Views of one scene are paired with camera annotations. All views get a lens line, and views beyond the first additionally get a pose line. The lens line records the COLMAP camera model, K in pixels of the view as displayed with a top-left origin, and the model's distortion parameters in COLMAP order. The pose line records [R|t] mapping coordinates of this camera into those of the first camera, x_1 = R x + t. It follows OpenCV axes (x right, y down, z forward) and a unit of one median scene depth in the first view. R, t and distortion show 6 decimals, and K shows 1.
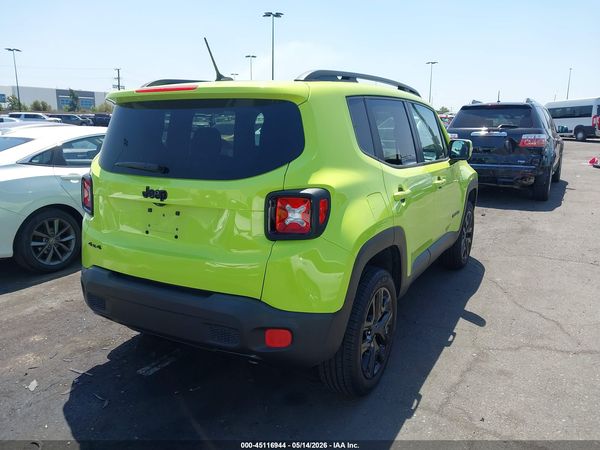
lens RADIAL K [[471.8, 0, 301.2], [0, 471.8, 229.6], [0, 0, 1]] dist [0.001282, -0.010255]
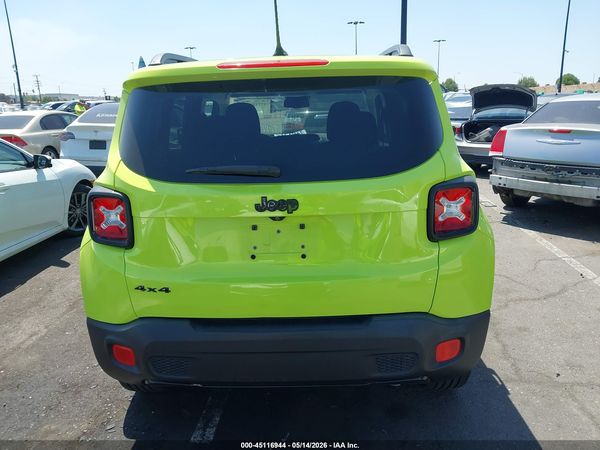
lens RADIAL K [[466.7, 0, 299.6], [0, 466.7, 234.3], [0, 0, 1]] dist [0.002481, -0.002235]
pose [[0.890227, -0.149889, 0.430151, -0.594454], [0.133862, 0.988700, 0.067482, -0.073740], [-0.435405, -0.002493, 0.900231, 0.311834]]
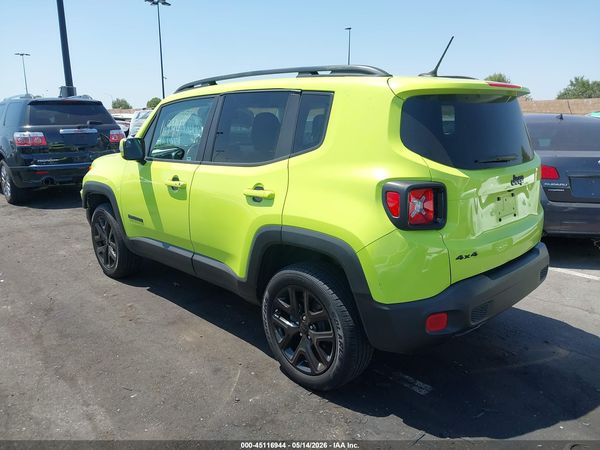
lens RADIAL K [[462.8, 0, 297.8], [0, 462.8, 237.5], [0, 0, 1]] dist [0.008081, -0.010224]
pose [[0.301567, -0.244874, 0.921463, -1.479963], [0.222767, 0.957803, 0.181627, -0.255322], [-0.927056, 0.150499, 0.343392, 1.105547]]
